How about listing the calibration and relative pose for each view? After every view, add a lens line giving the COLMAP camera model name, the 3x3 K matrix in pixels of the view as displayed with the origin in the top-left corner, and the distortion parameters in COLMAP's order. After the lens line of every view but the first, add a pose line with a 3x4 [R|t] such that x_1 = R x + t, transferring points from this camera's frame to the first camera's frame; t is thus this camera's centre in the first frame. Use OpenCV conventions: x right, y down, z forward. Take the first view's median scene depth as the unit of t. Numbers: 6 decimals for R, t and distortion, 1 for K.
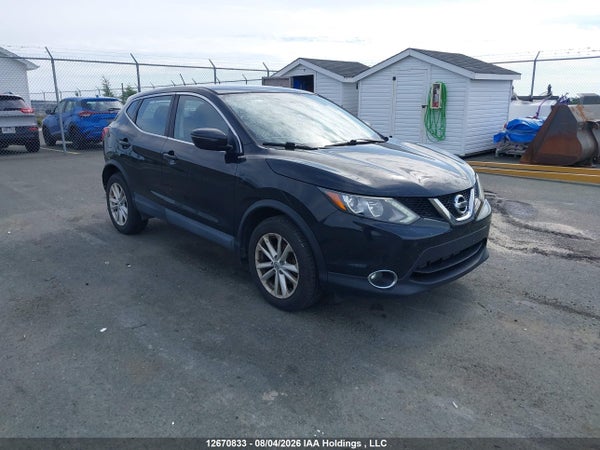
lens RADIAL K [[477.5, 0, 288.1], [0, 477.5, 224.8], [0, 0, 1]] dist [-0.027941, -0.000275]
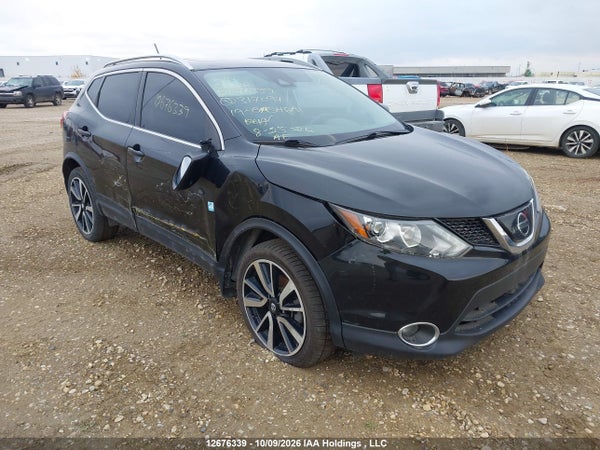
lens RADIAL K [[454.5, 0, 299.0], [0, 454.5, 226.4], [0, 0, 1]] dist [0.004692, 0.000601]
pose [[0.999685, -0.004269, 0.024740, 0.002007], [0.002893, 0.998461, 0.055376, -0.076681], [-0.024939, -0.055287, 0.998159, 0.299541]]
